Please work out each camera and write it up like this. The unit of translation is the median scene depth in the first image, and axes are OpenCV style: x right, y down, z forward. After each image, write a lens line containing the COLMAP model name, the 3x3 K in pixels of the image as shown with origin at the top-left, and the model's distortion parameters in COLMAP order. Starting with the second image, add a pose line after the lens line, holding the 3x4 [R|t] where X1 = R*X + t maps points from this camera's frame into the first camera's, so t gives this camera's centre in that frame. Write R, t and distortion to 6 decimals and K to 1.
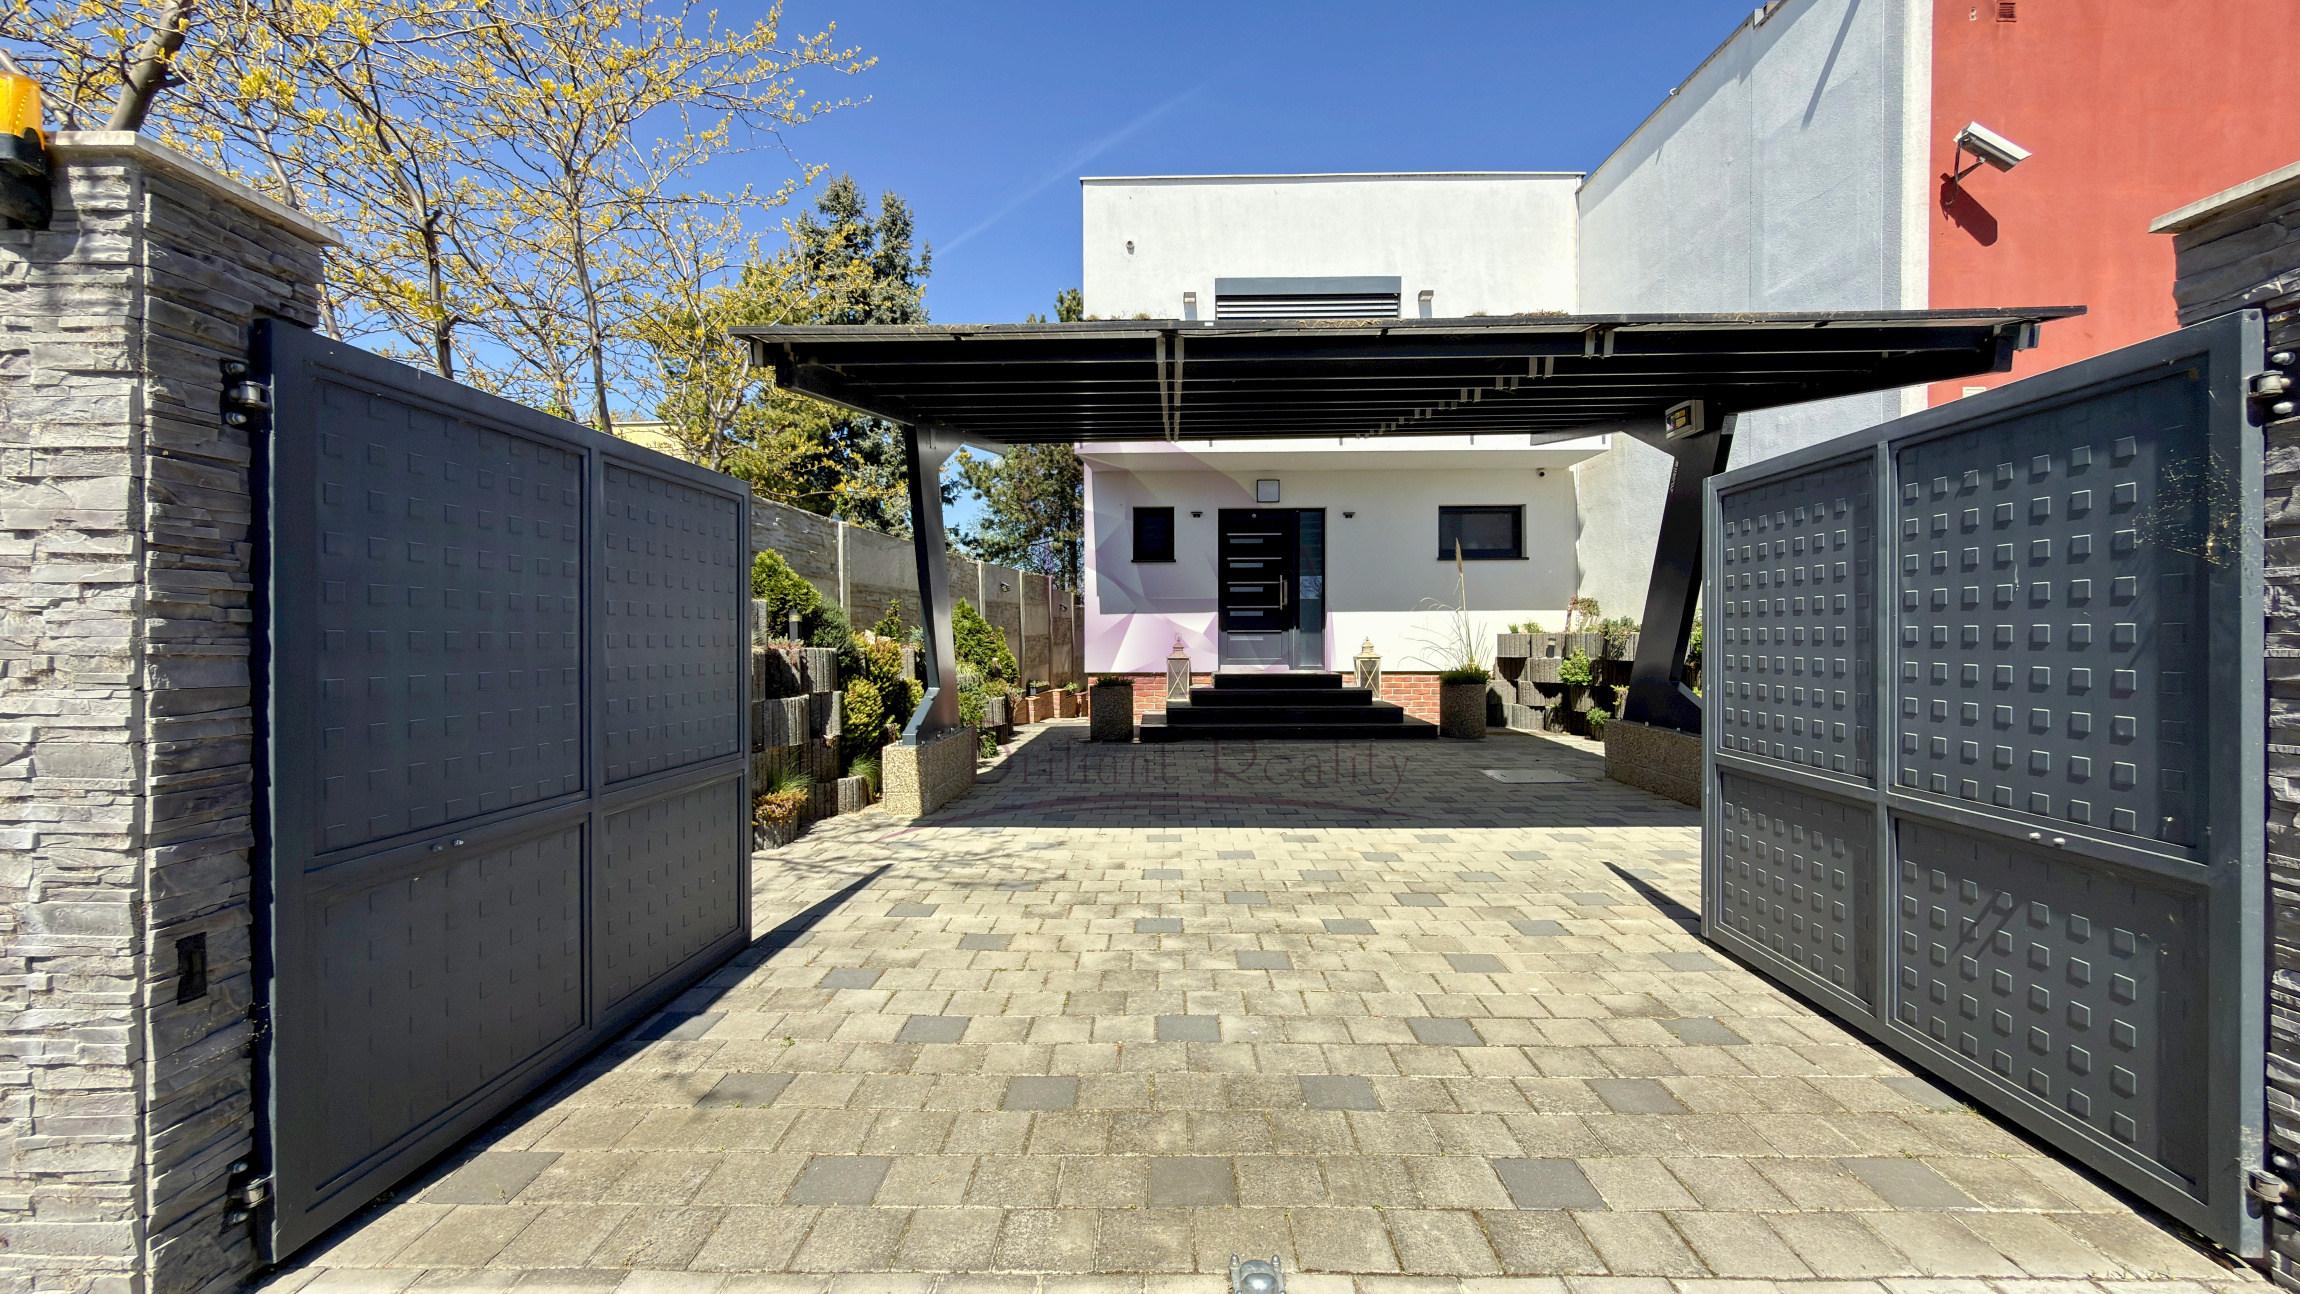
lens RADIAL K [[914.7, 0, 1181.3], [0, 914.7, 643.1], [0, 0, 1]] dist [0.003165, 0.000251]
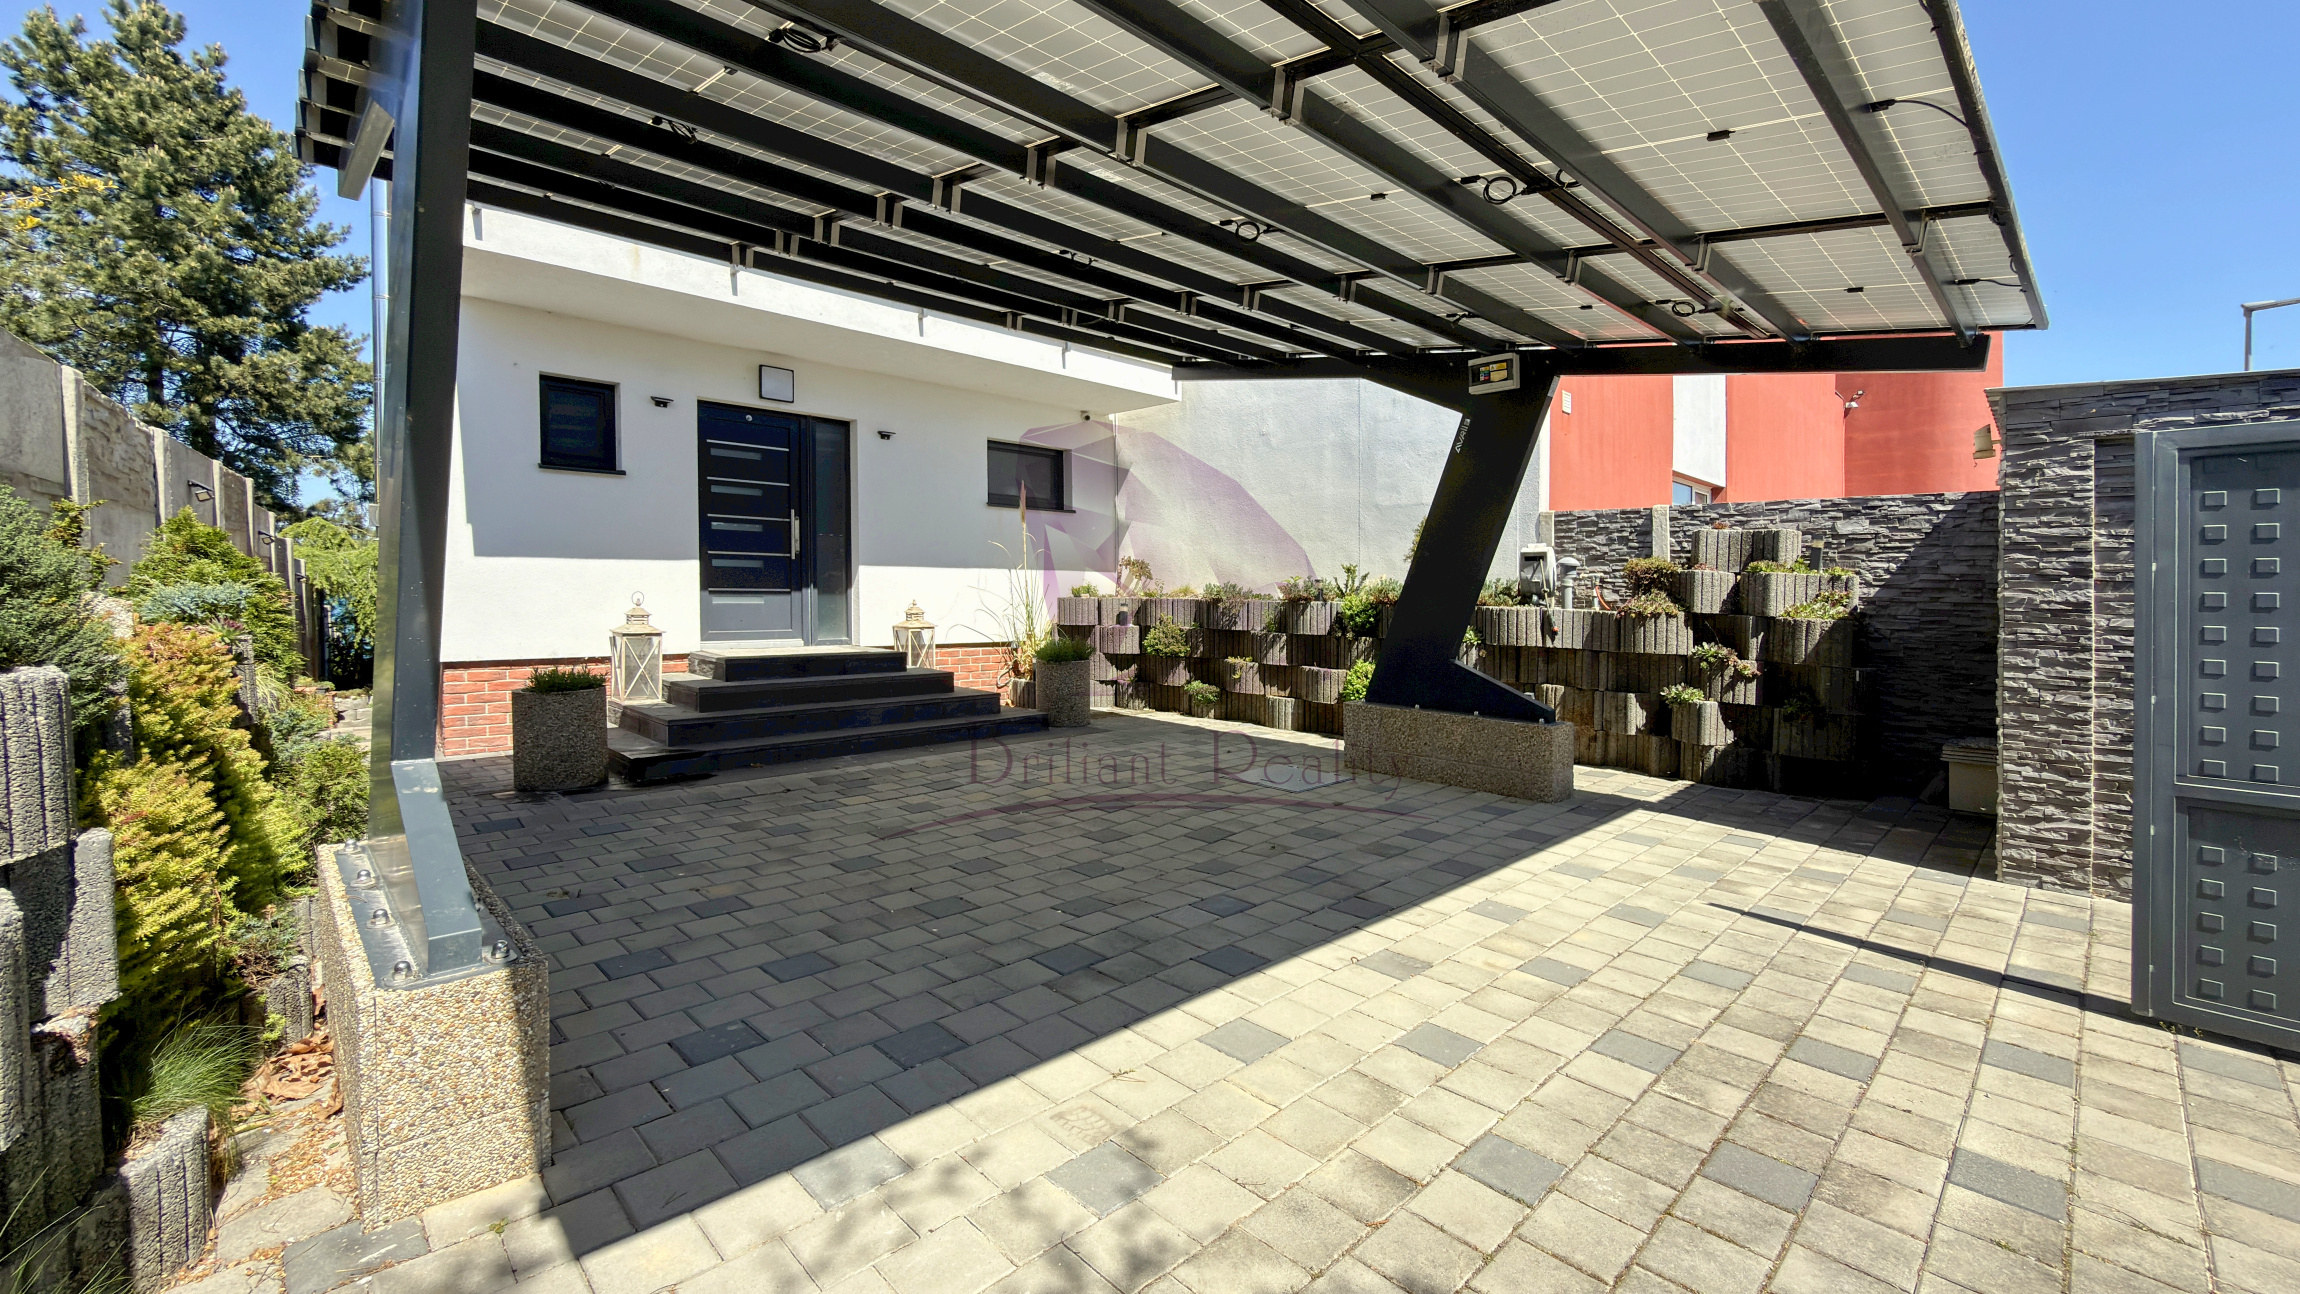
lens RADIAL K [[914.7, 0, 1181.3], [0, 914.7, 643.1], [0, 0, 1]] dist [0.003165, 0.000251]
pose [[0.722675, -0.025128, 0.690731, -0.163886], [-0.009229, 0.998899, 0.045995, -0.008157], [-0.691126, -0.039614, 0.721648, 0.295722]]
